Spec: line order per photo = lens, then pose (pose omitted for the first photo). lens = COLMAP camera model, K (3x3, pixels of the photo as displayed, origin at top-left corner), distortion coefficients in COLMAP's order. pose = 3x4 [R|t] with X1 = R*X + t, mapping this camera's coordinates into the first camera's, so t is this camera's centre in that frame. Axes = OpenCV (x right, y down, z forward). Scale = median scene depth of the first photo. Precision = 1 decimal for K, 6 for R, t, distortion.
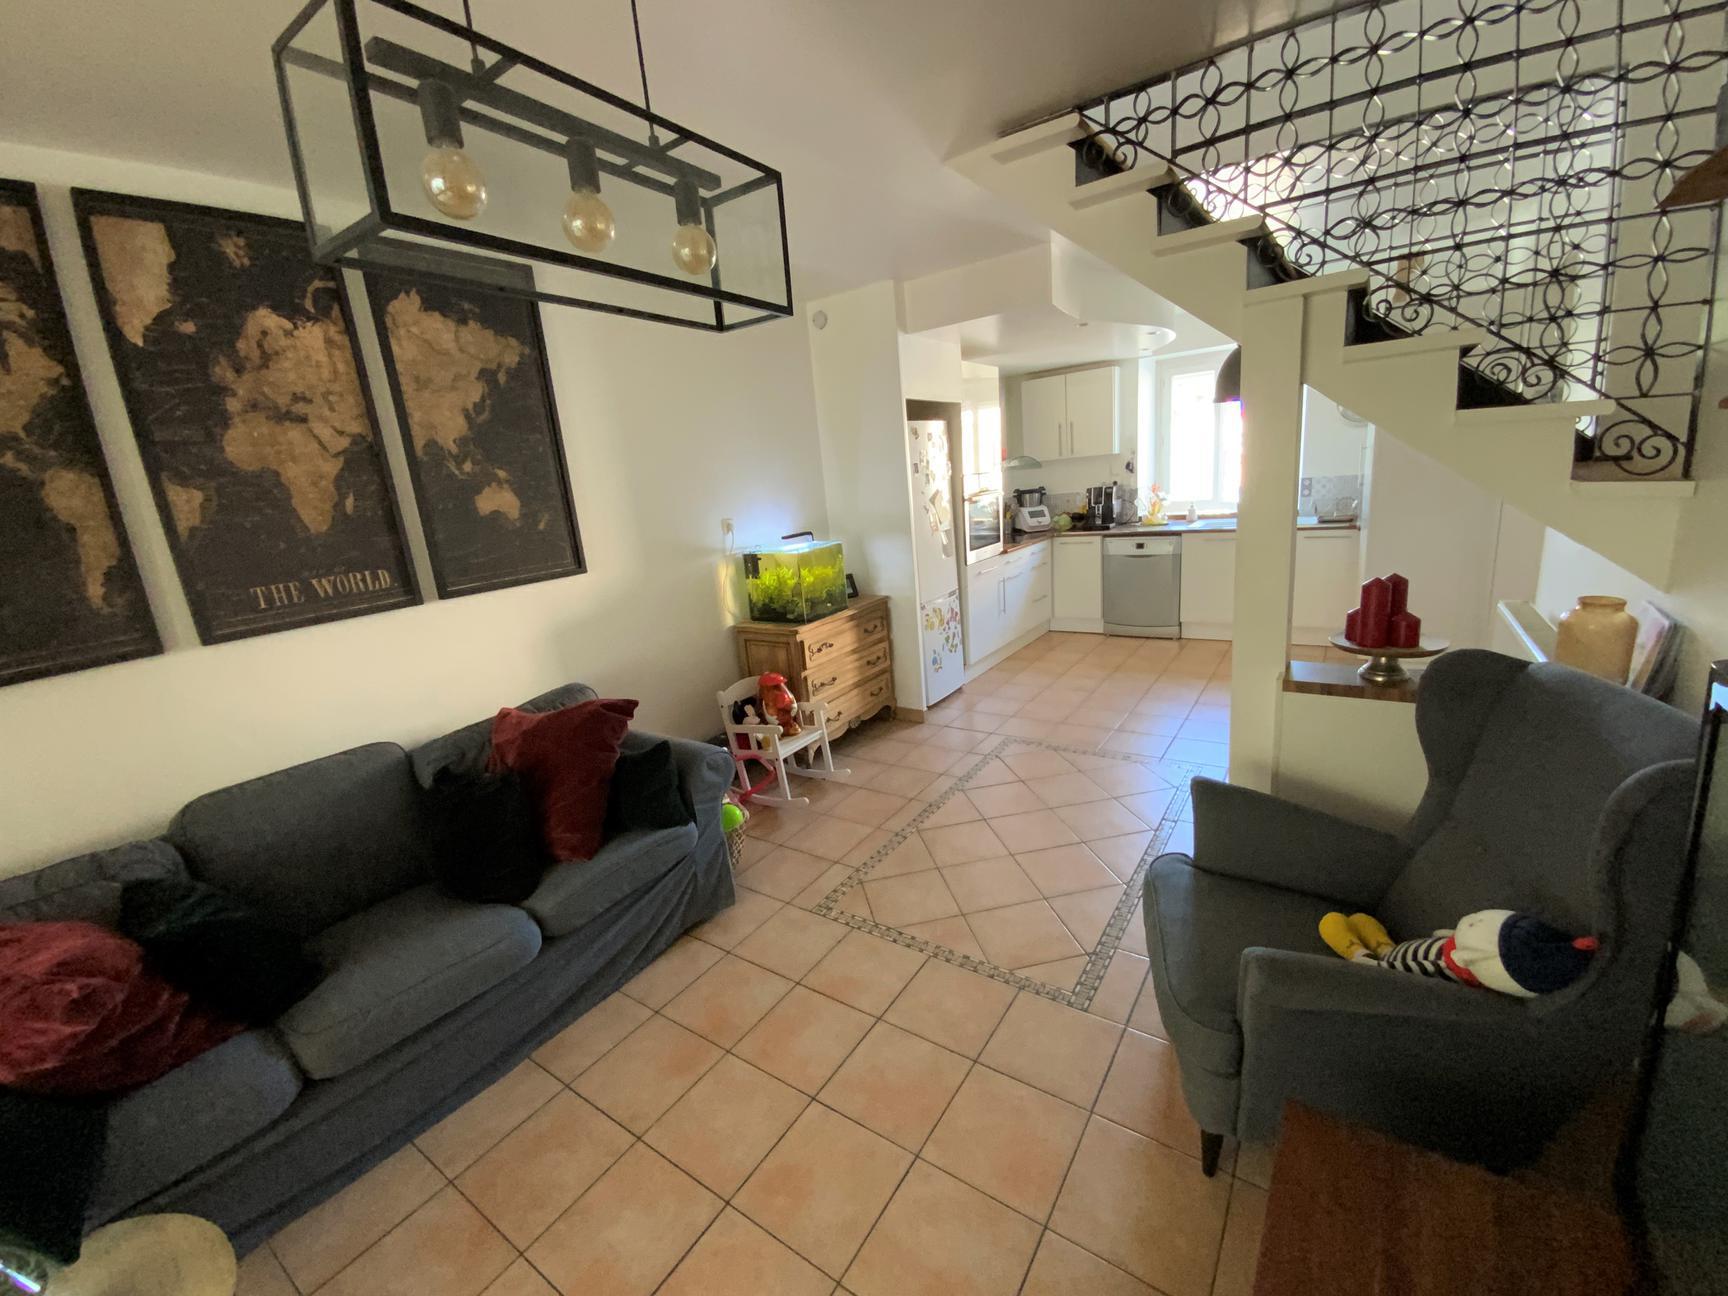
lens RADIAL K [[702.8, 0, 859.8], [0, 702.8, 648.3], [0, 0, 1]] dist [0.002056, -0.000065]
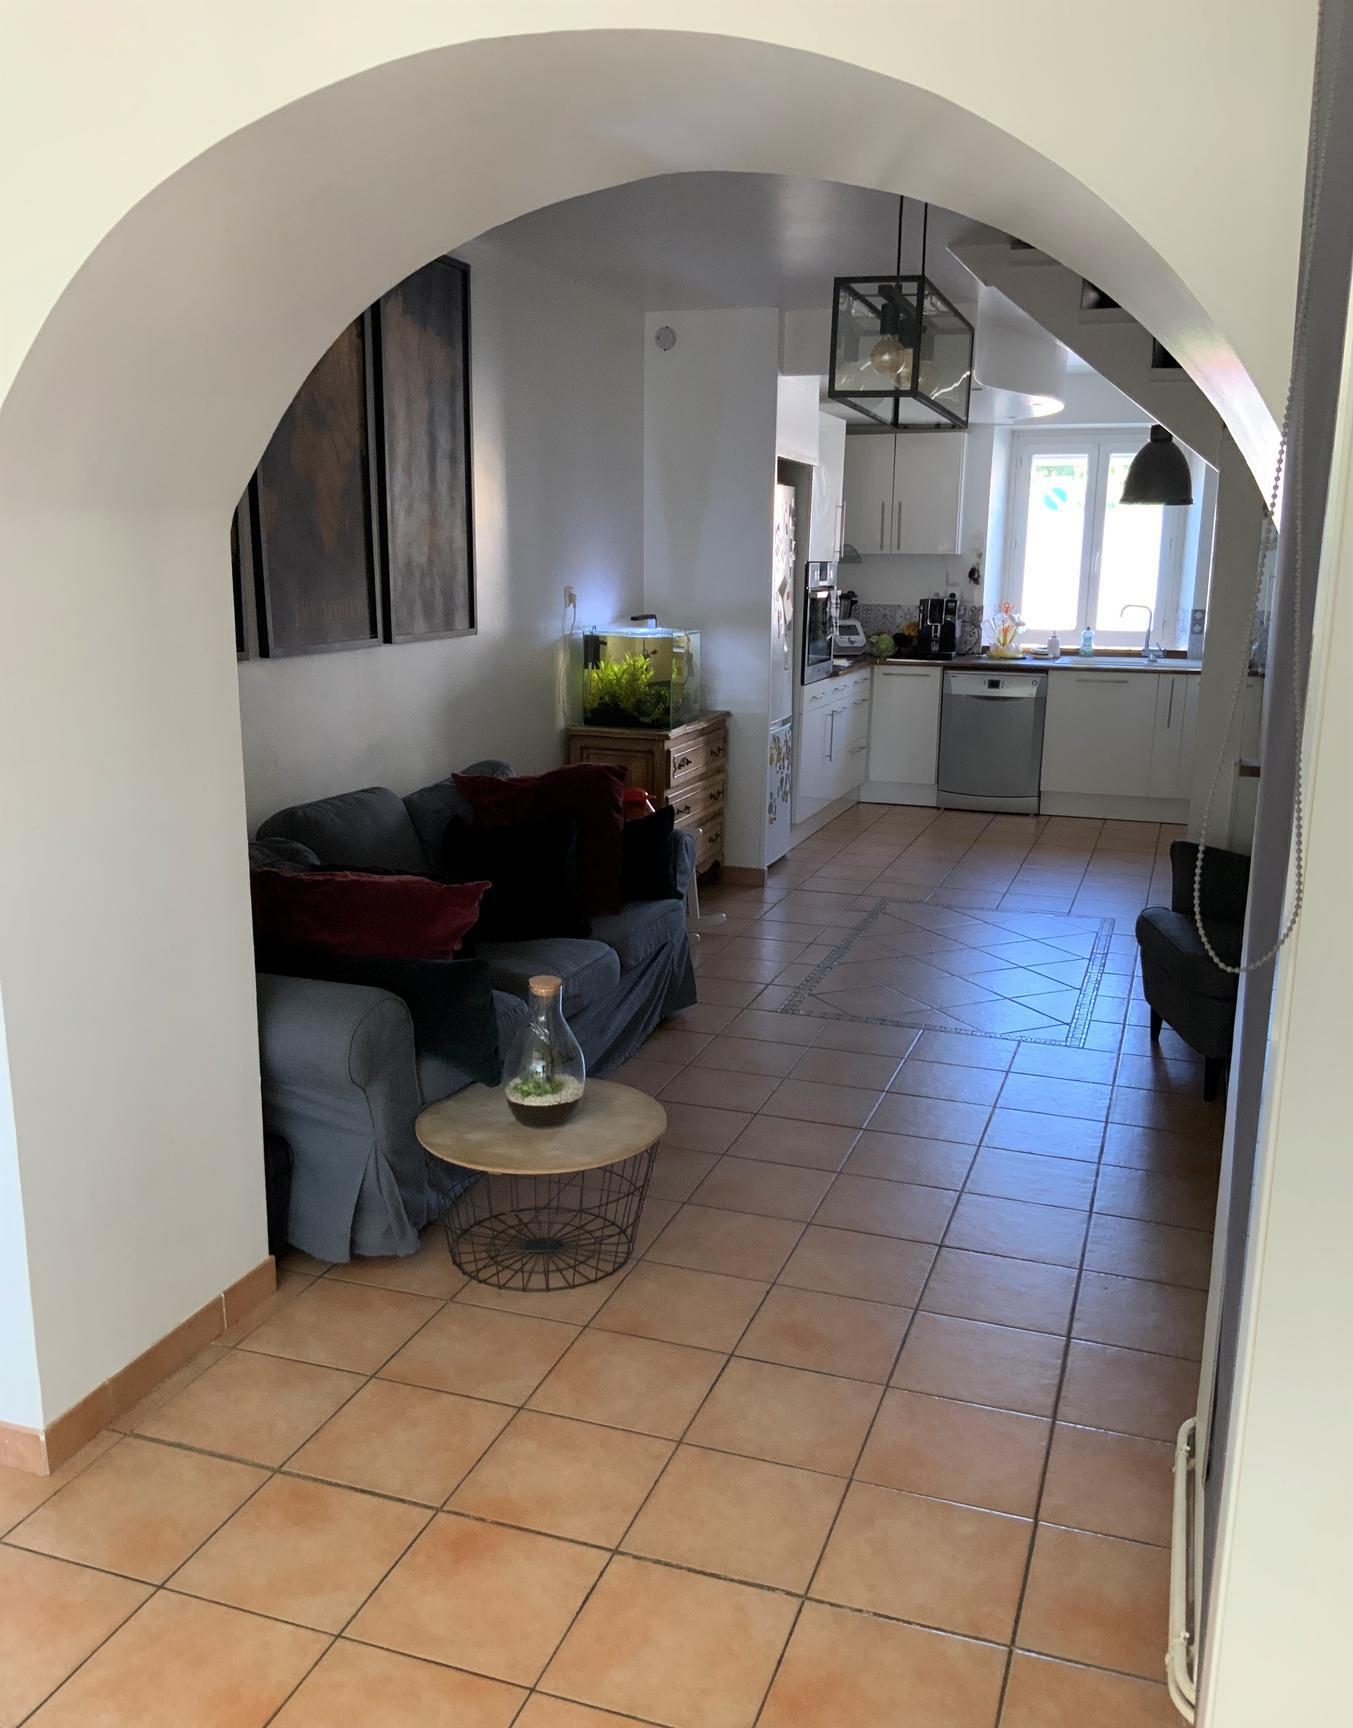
lens RADIAL K [[1503.9, 0, 673.2], [0, 1503.9, 869.5], [0, 0, 1]] dist [0.058727, 0.004355]
pose [[0.958234, 0.043050, 0.282727, -0.341233], [-0.030941, 0.998408, -0.047159, 0.125921], [-0.284307, 0.036442, 0.958040, -0.380614]]
